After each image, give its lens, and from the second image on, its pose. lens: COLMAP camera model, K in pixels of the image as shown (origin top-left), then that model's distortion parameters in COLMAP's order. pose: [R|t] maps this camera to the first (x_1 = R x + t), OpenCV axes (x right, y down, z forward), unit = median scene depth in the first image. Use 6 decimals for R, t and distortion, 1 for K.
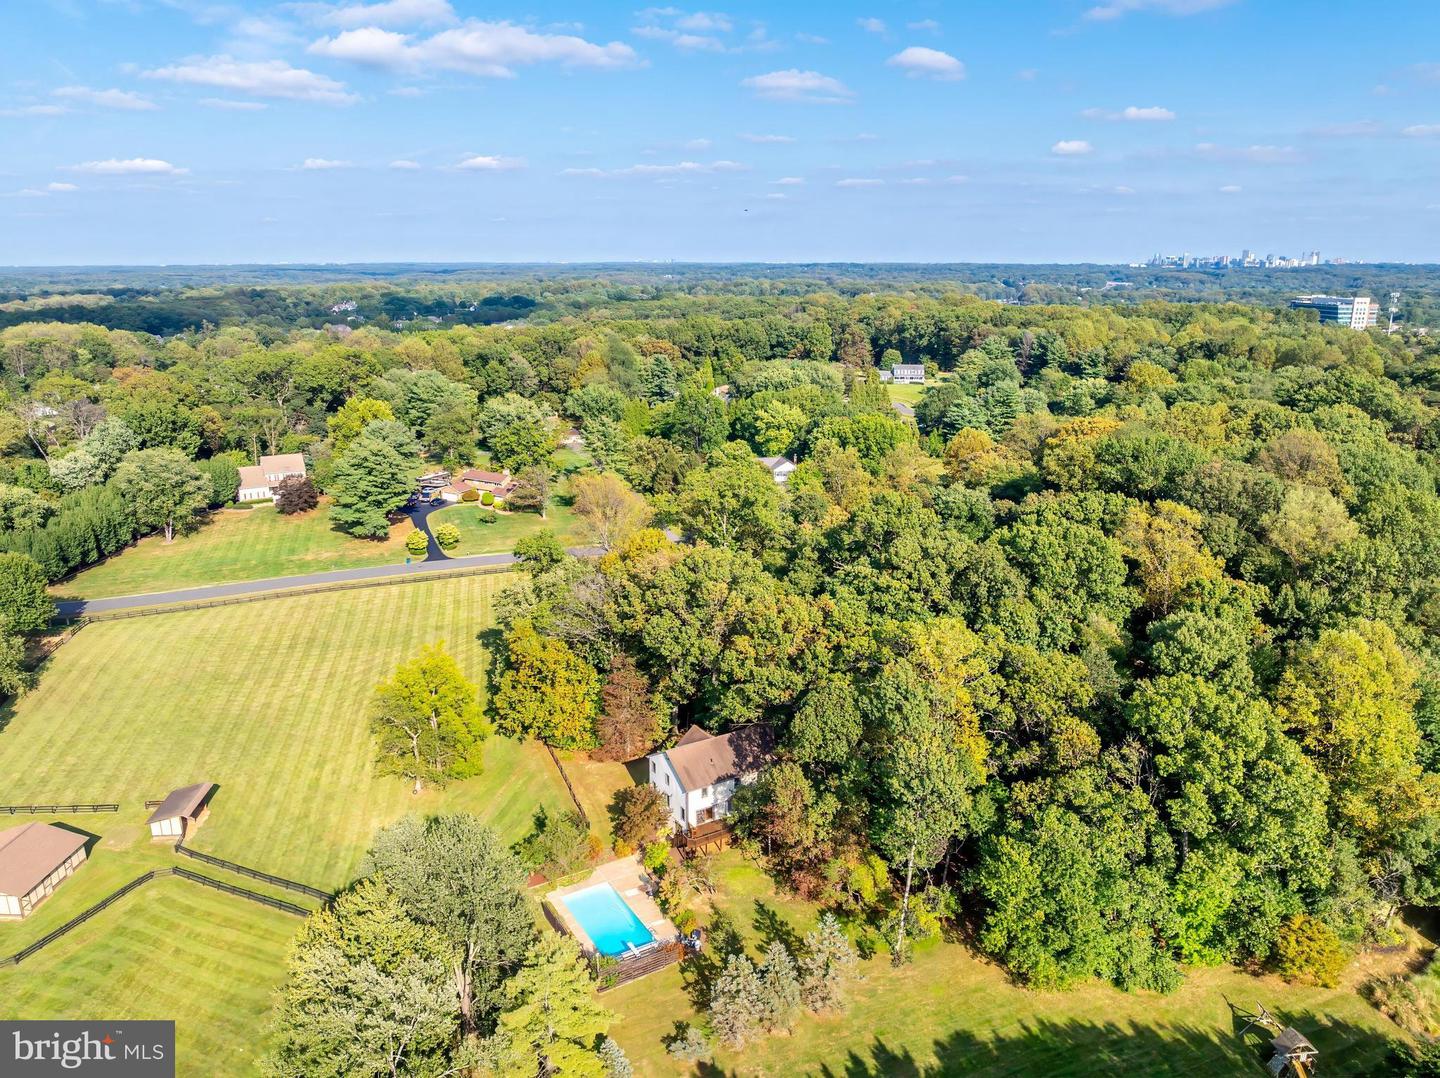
lens RADIAL K [[1004.5, 0, 722.5], [0, 1004.5, 540.5], [0, 0, 1]] dist [-0.025316, -0.032438]
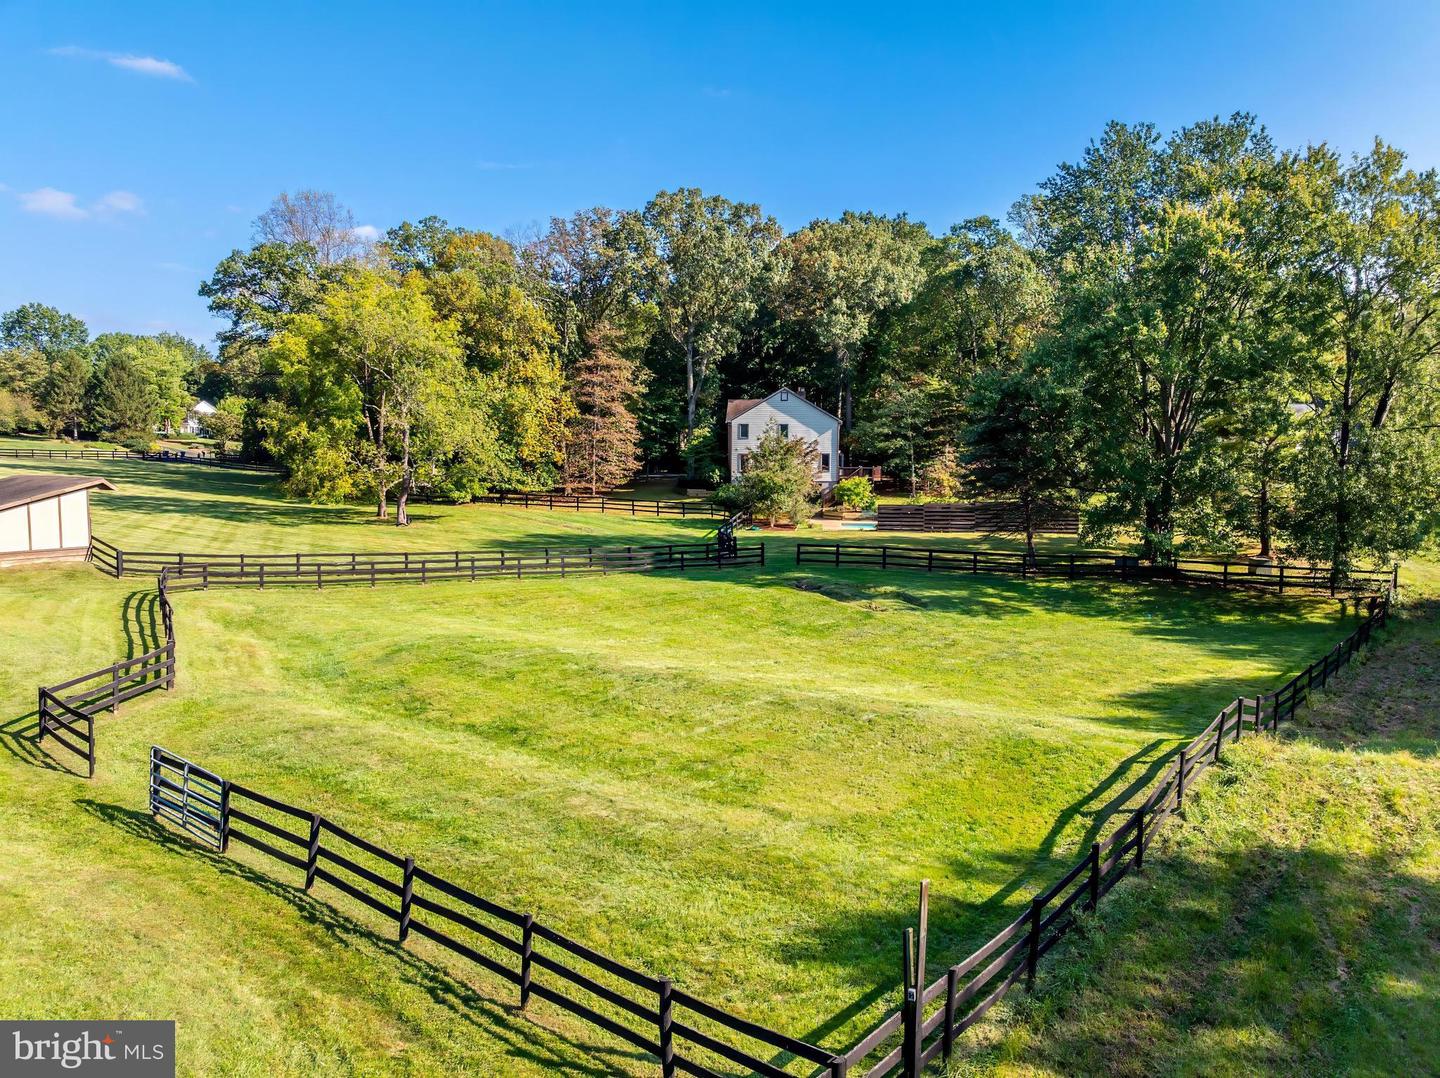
lens RADIAL K [[1004.5, 0, 722.5], [0, 1004.5, 540.5], [0, 0, 1]] dist [-0.025316, -0.032438]
pose [[0.598283, -0.064028, 0.798723, -0.613548], [0.209133, 0.974730, -0.078514, 0.329095], [-0.773512, 0.214013, 0.596554, 0.545533]]
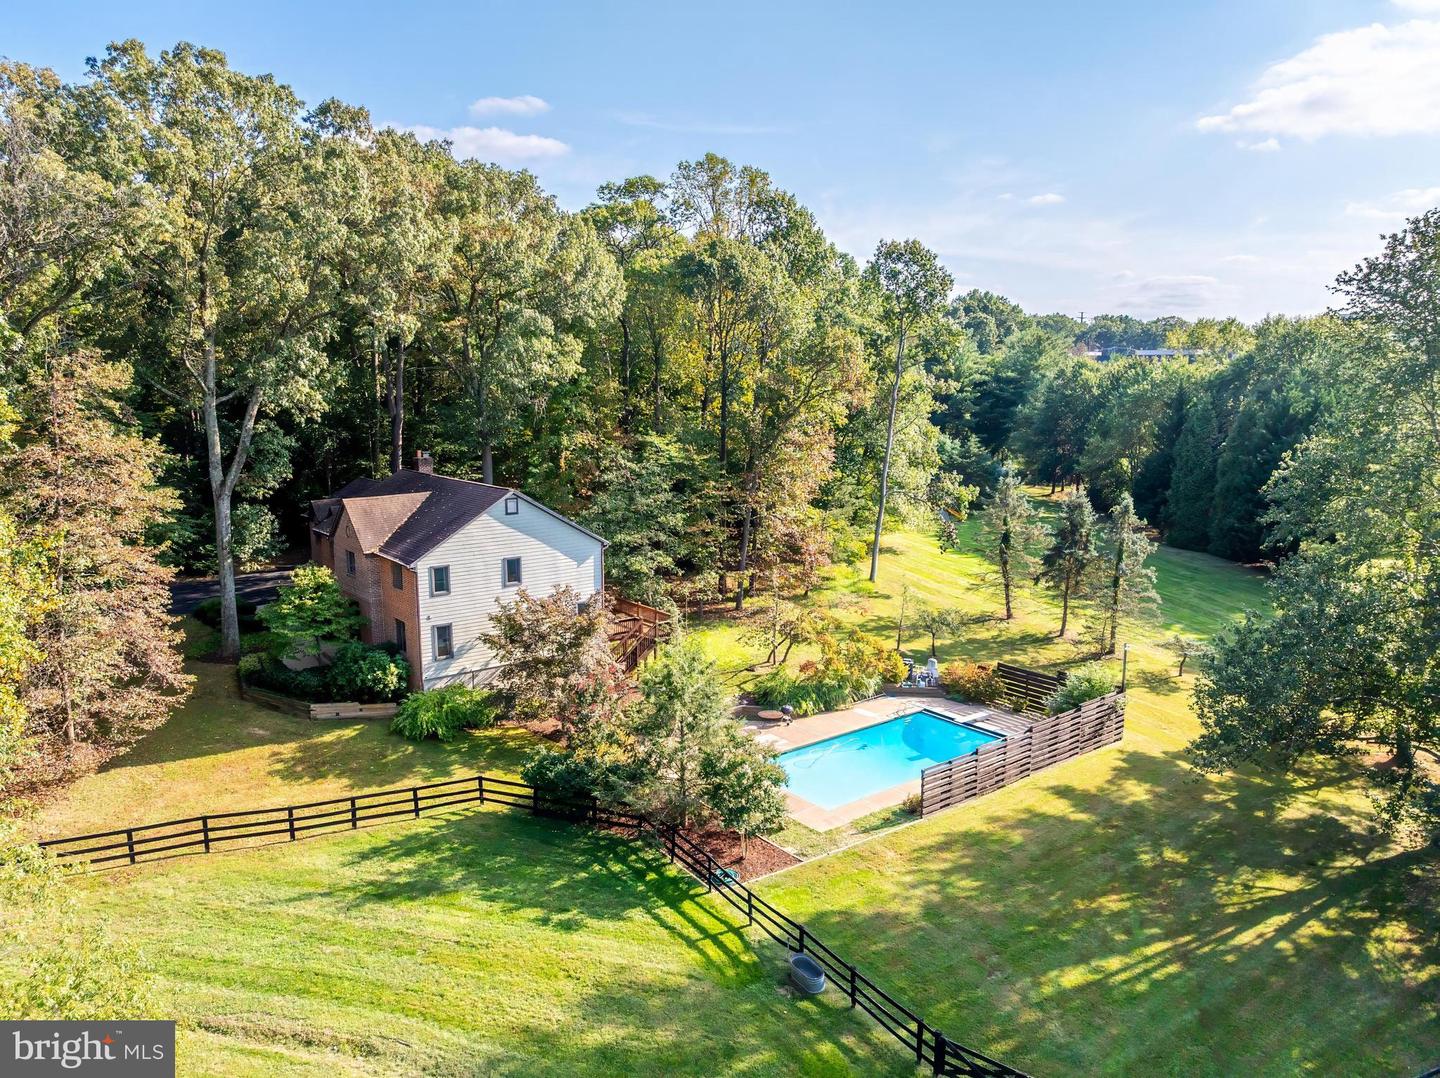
lens RADIAL K [[1007.5, 0, 726.7], [0, 1007.5, 537.6], [0, 0, 1]] dist [-0.043978, 0.006618]
pose [[-0.115344, -0.160143, 0.980332, -0.401499], [0.265255, 0.946114, 0.185763, 0.157401], [-0.957254, 0.281464, -0.066650, 0.846380]]
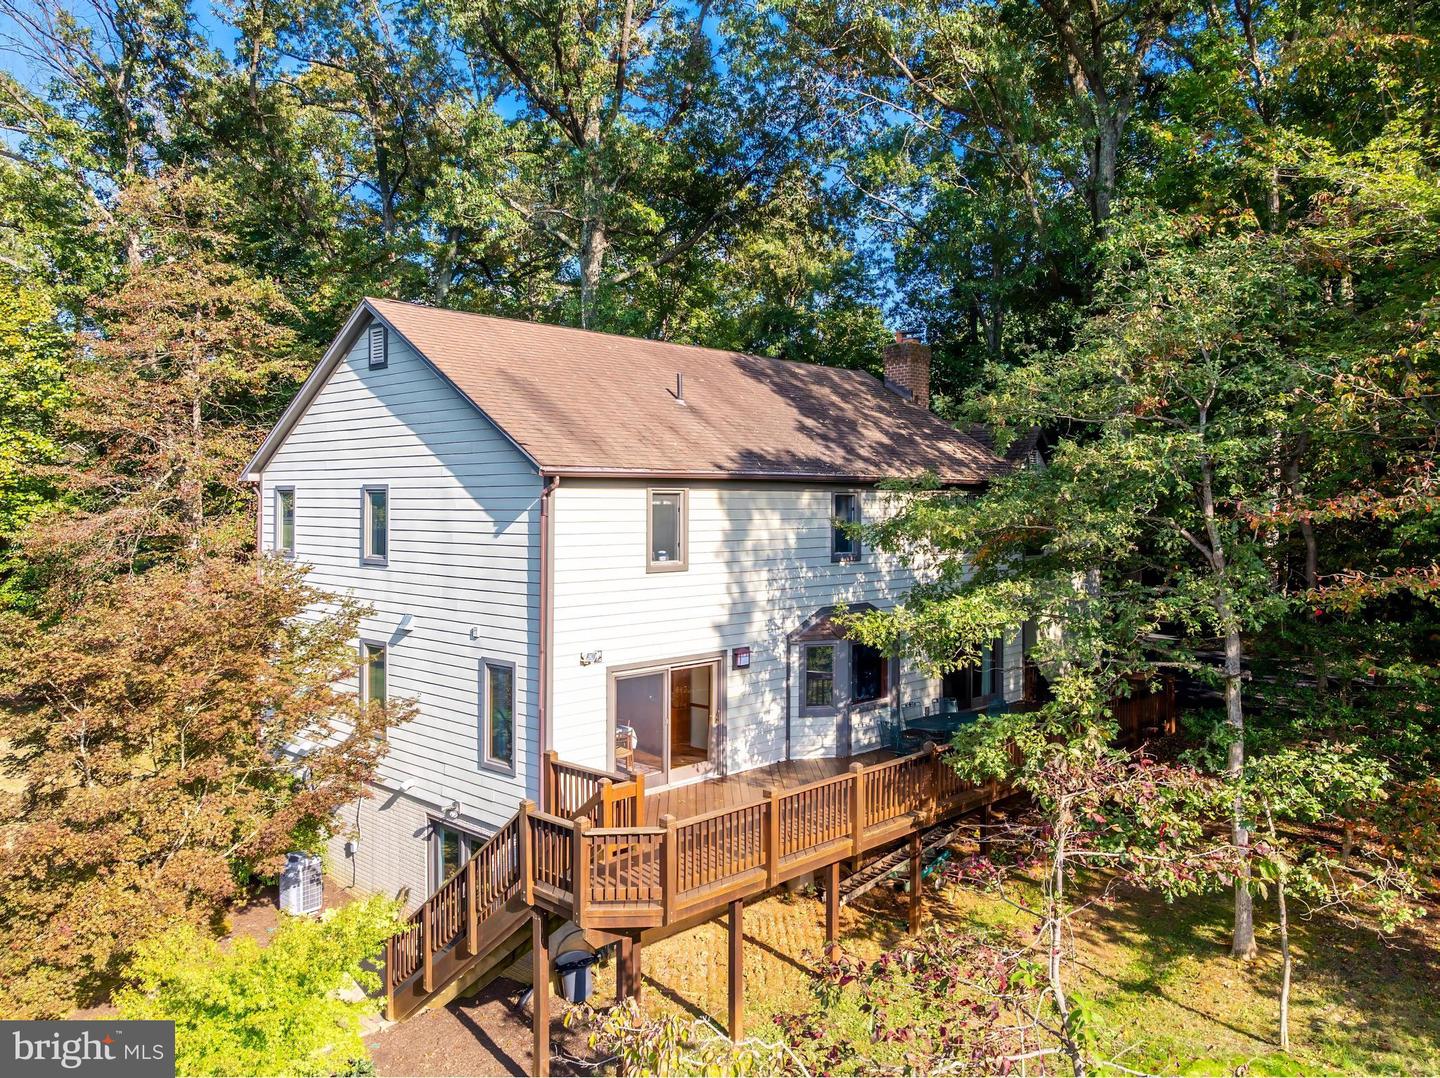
lens RADIAL K [[1089.2, 0, 753.4], [0, 1089.2, 497.6], [0, 0, 1]] dist [-0.052113, 0.001605]
pose [[0.961604, 0.004549, 0.274402, -0.040698], [0.070150, 0.962572, -0.261790, 0.250561], [-0.265322, 0.270988, 0.925294, 0.755574]]
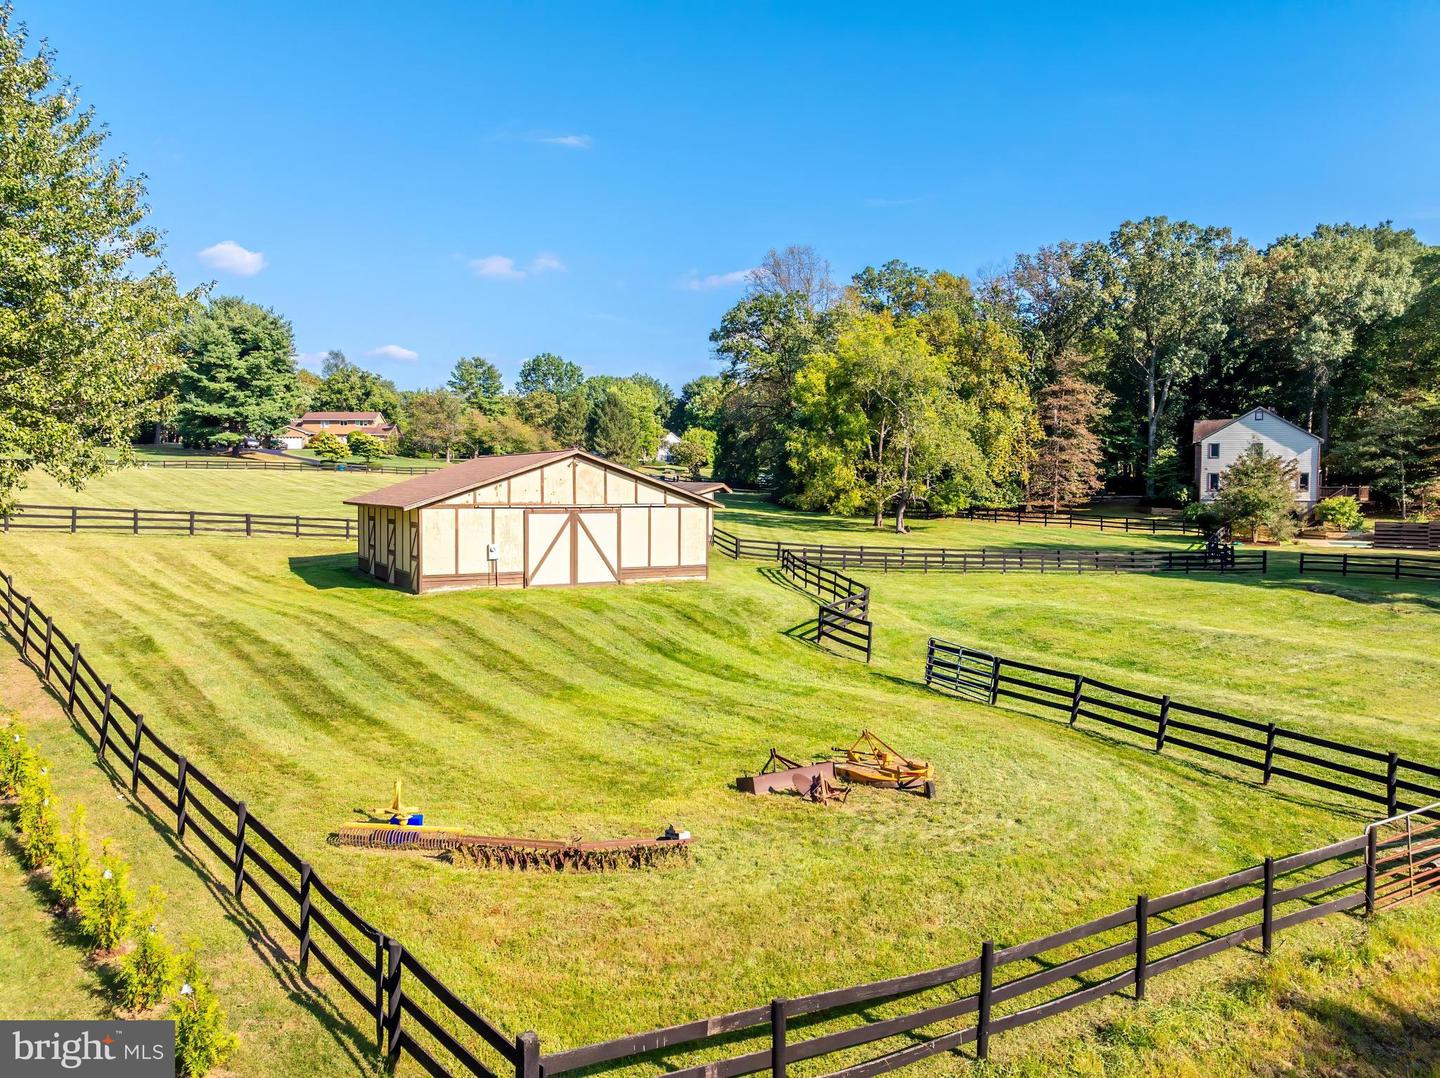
lens RADIAL K [[1007.5, 0, 726.7], [0, 1007.5, 537.6], [0, 0, 1]] dist [-0.043978, 0.006618]
pose [[0.854536, -0.022706, 0.518895, -0.696433], [0.132979, 0.975310, -0.176317, 0.340304], [-0.502080, 0.219672, 0.836457, 0.534214]]
